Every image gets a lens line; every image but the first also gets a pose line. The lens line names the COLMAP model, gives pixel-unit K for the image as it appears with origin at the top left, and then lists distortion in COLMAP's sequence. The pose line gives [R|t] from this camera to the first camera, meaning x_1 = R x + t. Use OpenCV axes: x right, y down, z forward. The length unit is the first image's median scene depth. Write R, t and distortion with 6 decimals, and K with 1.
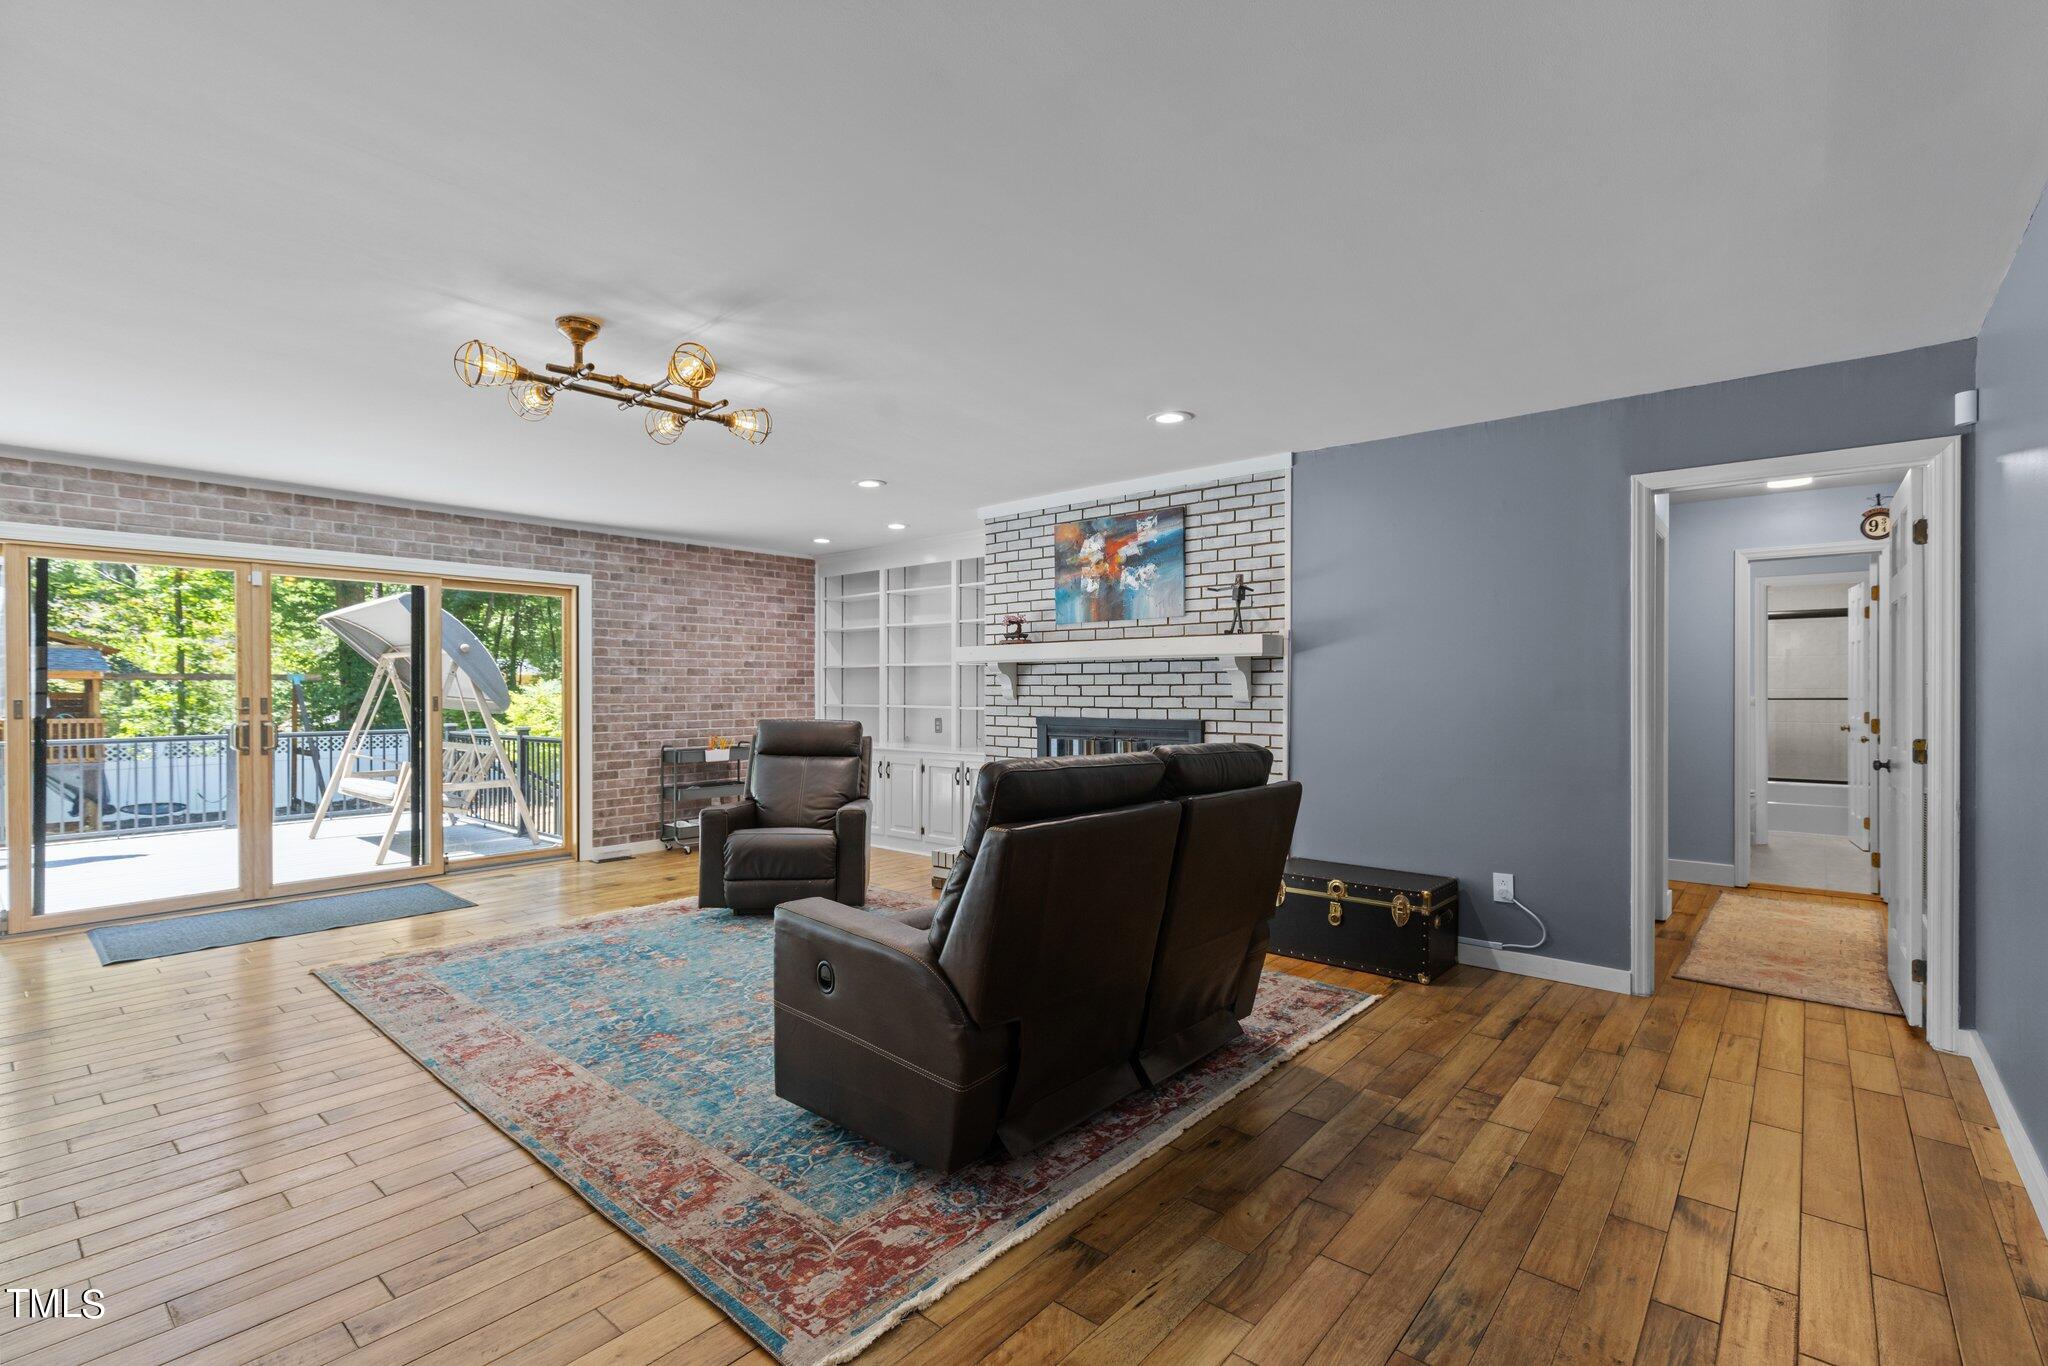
lens RADIAL K [[914.1, 0, 1025.9], [0, 914.1, 702.6], [0, 0, 1]] dist [0.001694, -0.000159]
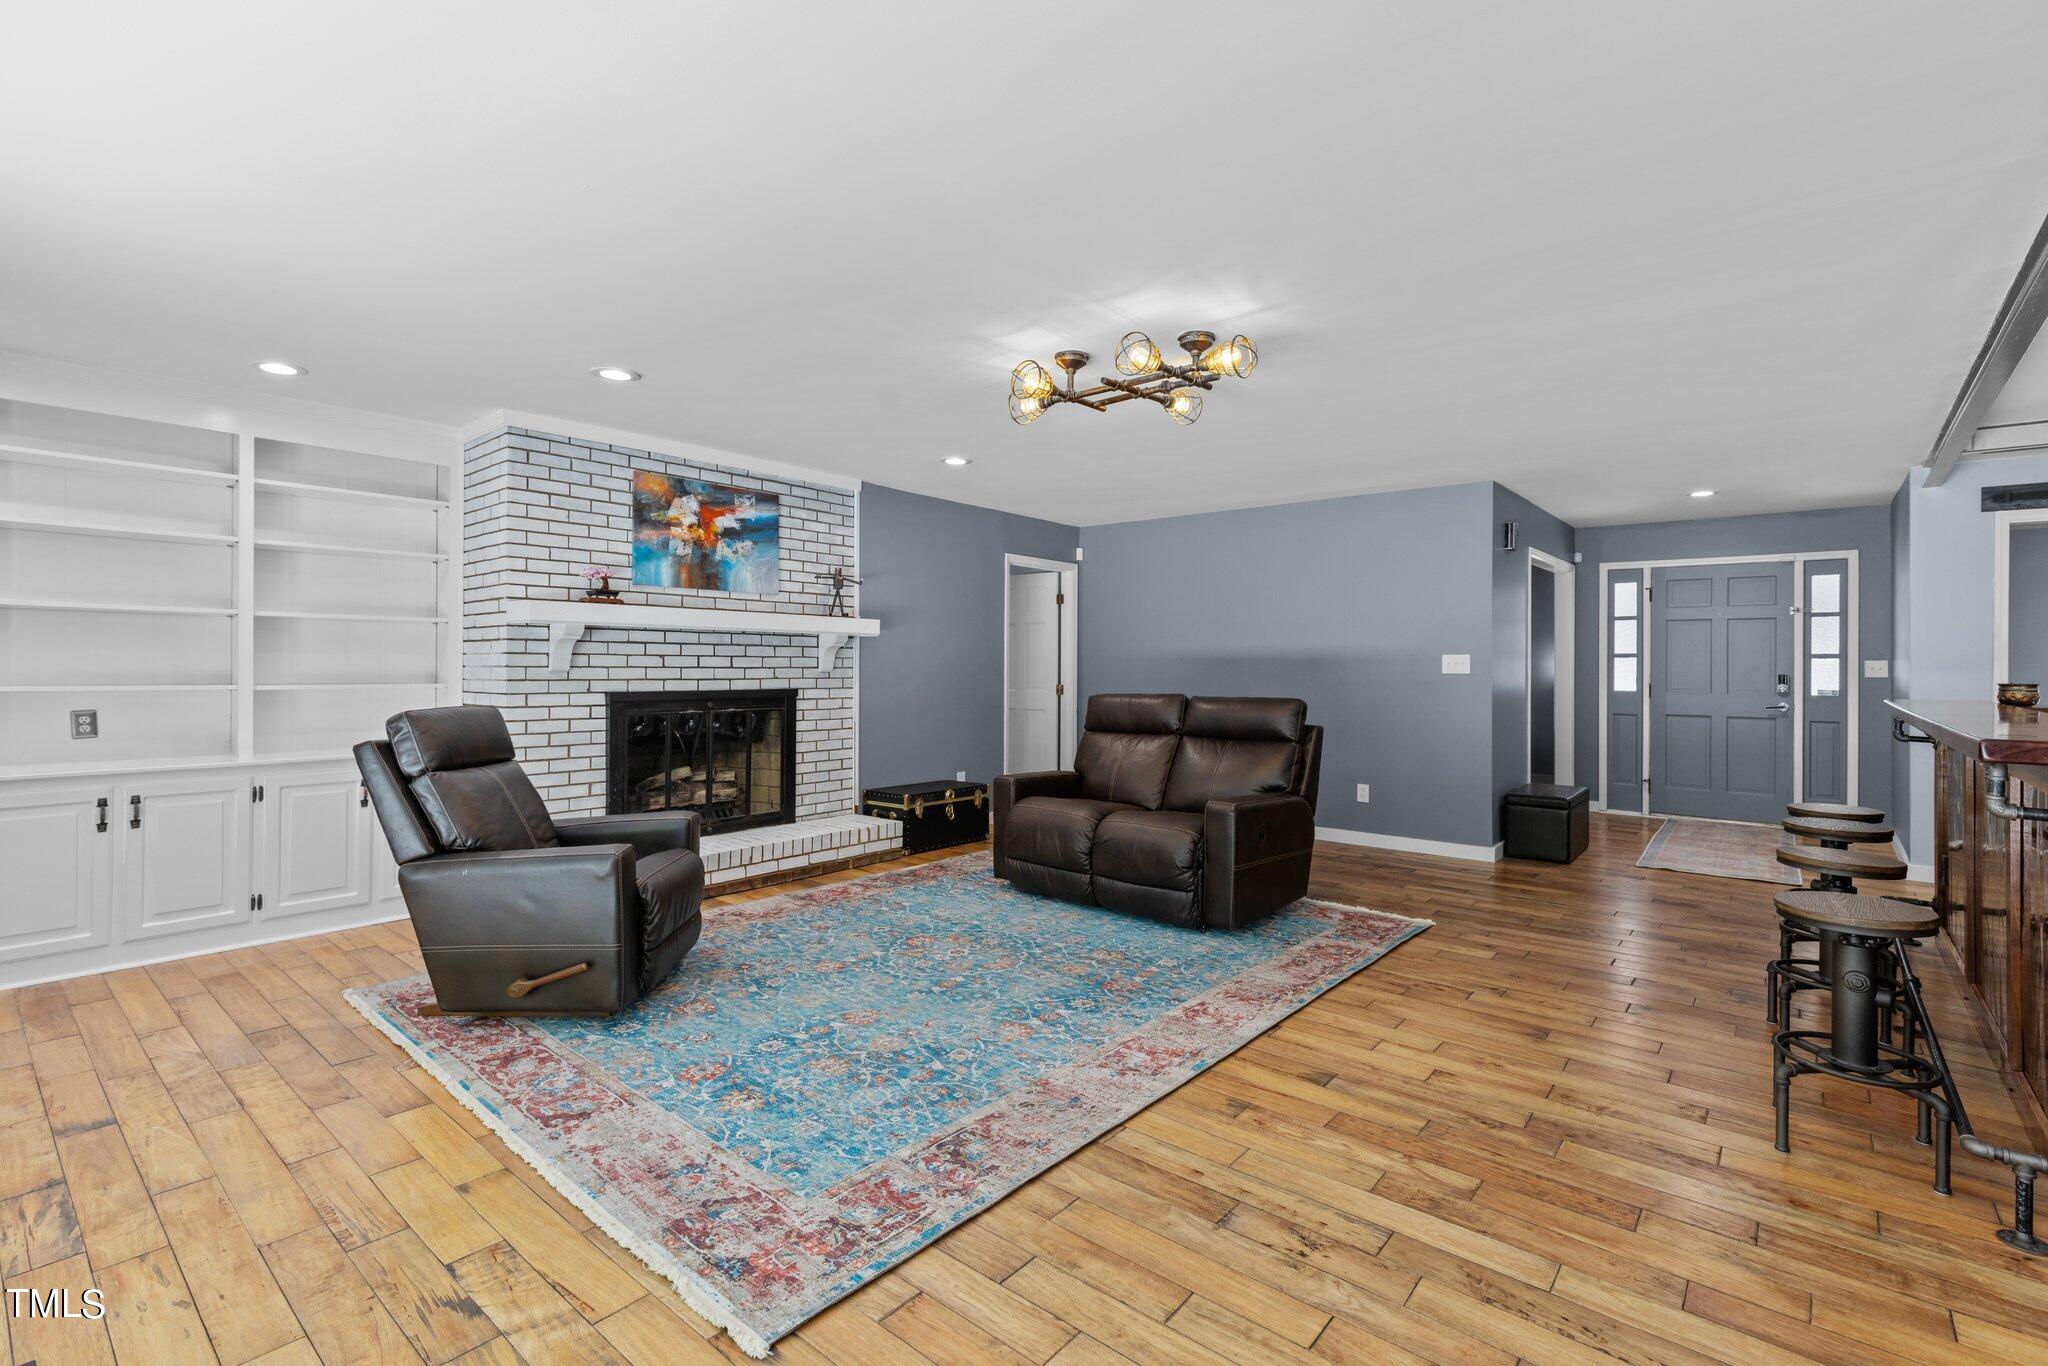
lens RADIAL K [[938.3, 0, 1018.6], [0, 938.3, 673.6], [0, 0, 1]] dist [0.004294, -0.000225]
pose [[-0.001961, -0.006537, 0.999977, -0.964693], [0.007315, 0.999952, 0.006551, -0.004798], [-0.999971, 0.007327, -0.001913, 0.716228]]
